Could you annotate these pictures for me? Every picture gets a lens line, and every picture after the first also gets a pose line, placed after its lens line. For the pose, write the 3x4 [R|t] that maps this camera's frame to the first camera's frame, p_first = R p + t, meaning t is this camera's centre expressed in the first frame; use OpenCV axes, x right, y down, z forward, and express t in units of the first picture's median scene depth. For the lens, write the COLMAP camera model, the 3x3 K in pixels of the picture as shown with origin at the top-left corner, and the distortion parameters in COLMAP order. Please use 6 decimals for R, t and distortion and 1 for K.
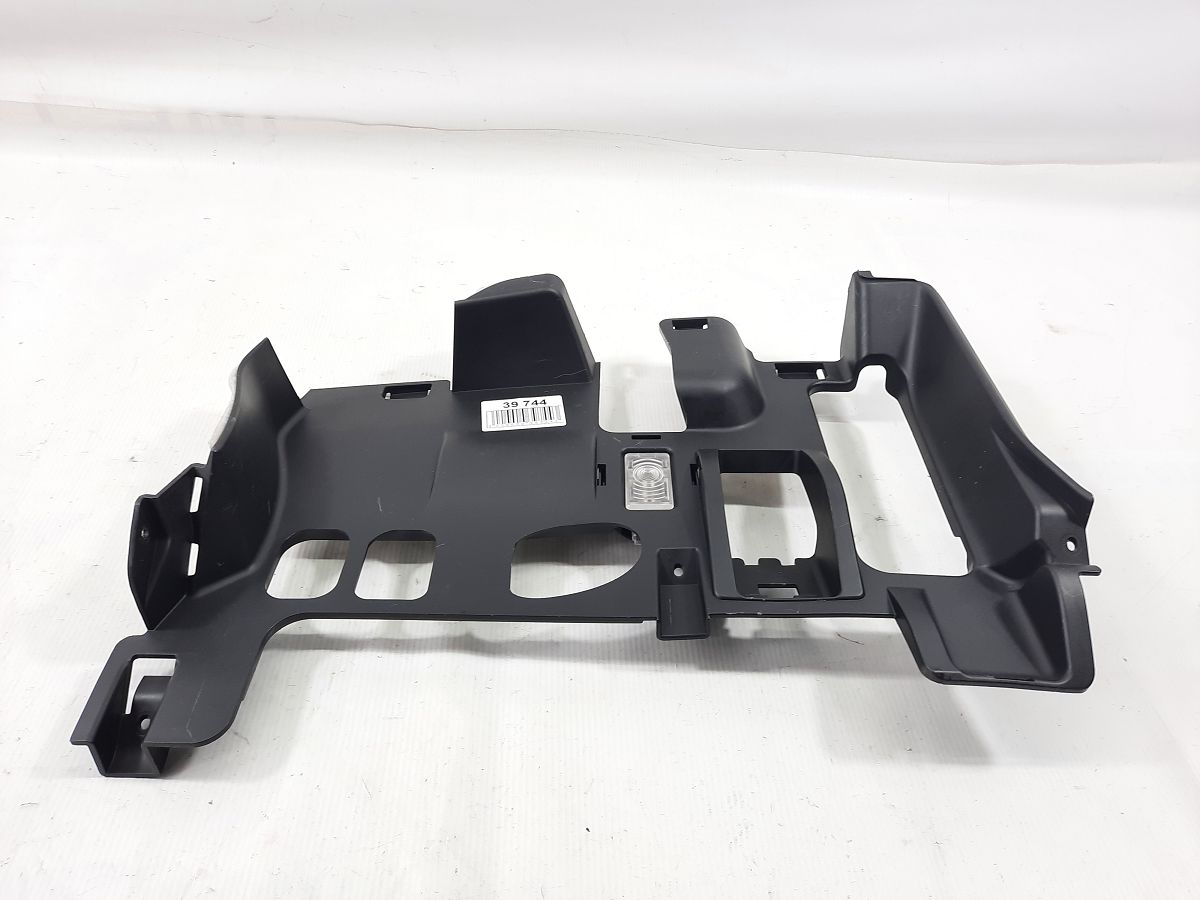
lens RADIAL K [[877.2, 0, 602.9], [0, 877.2, 455.6], [0, 0, 1]] dist [0.008483, 0.001596]
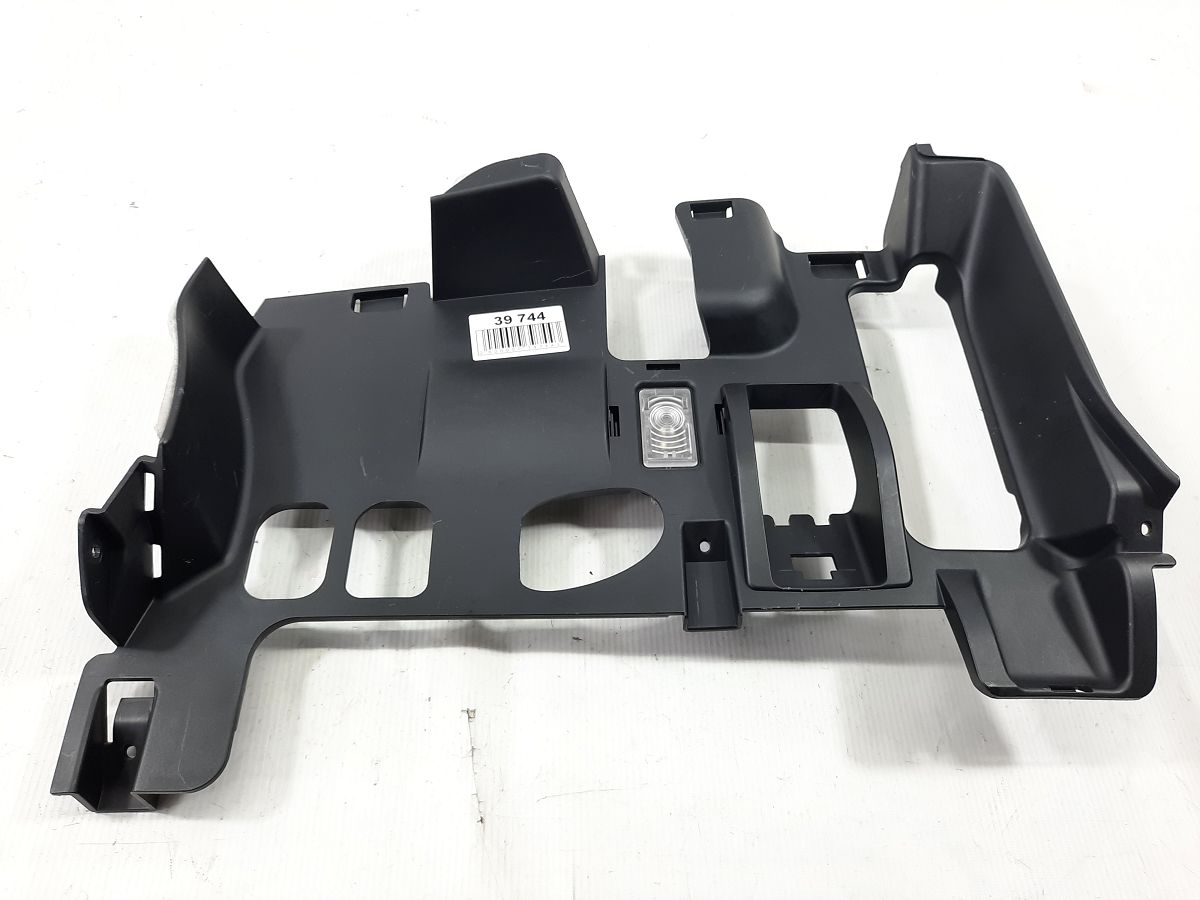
lens RADIAL K [[884.8, 0, 600.0], [0, 884.8, 450.0], [0, 0, 1]] dist [0.002239, 0.001714]
pose [[0.999507, -0.015815, 0.027122, -0.040767], [0.007506, 0.959185, 0.282680, -0.202520], [-0.030486, -0.282337, 0.958831, 0.148923]]
